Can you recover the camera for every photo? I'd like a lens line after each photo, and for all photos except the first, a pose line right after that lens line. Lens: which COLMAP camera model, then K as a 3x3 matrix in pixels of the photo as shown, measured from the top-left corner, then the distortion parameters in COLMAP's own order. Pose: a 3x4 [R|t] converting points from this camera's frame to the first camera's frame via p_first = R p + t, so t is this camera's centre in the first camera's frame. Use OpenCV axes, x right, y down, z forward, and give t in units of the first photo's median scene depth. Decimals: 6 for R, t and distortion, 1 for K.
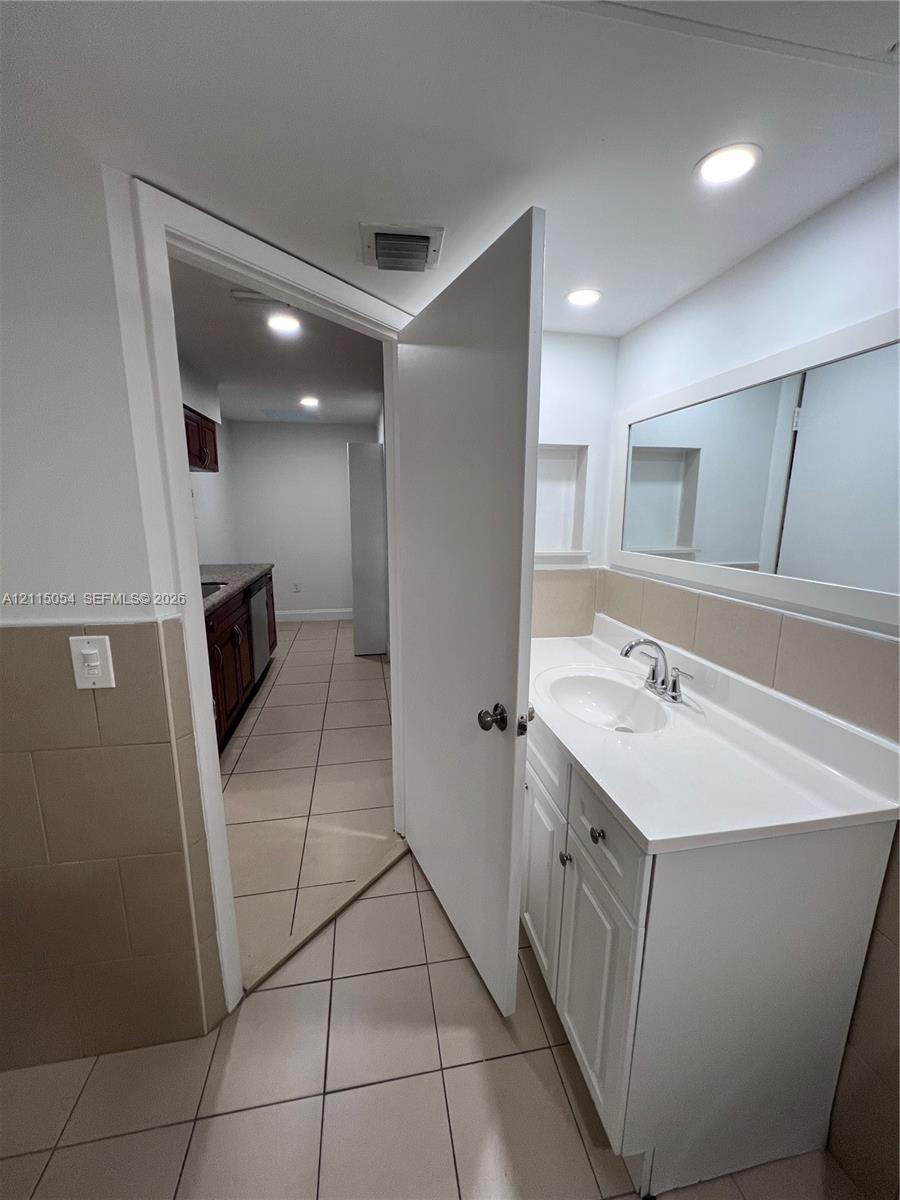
lens RADIAL K [[478.9, 0, 448.5], [0, 478.9, 601.1], [0, 0, 1]] dist [-0.002475, 0.001360]
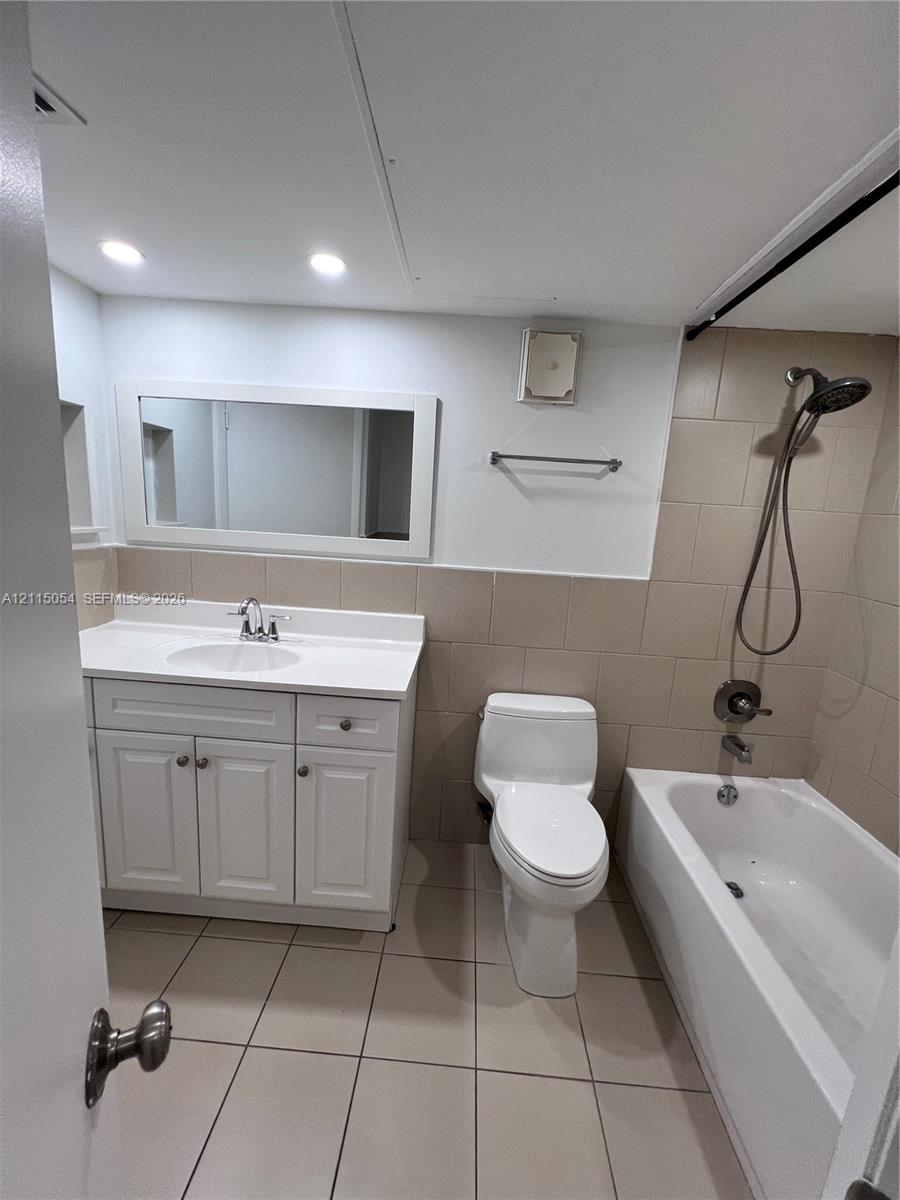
lens RADIAL K [[478.9, 0, 452.6], [0, 478.9, 602.9], [0, 0, 1]] dist [-0.002475, 0.001360]
pose [[0.222153, -0.172097, 0.959704, -0.448504], [0.126368, 0.981079, 0.146678, -0.013334], [-0.966788, 0.088691, 0.239697, 0.161305]]
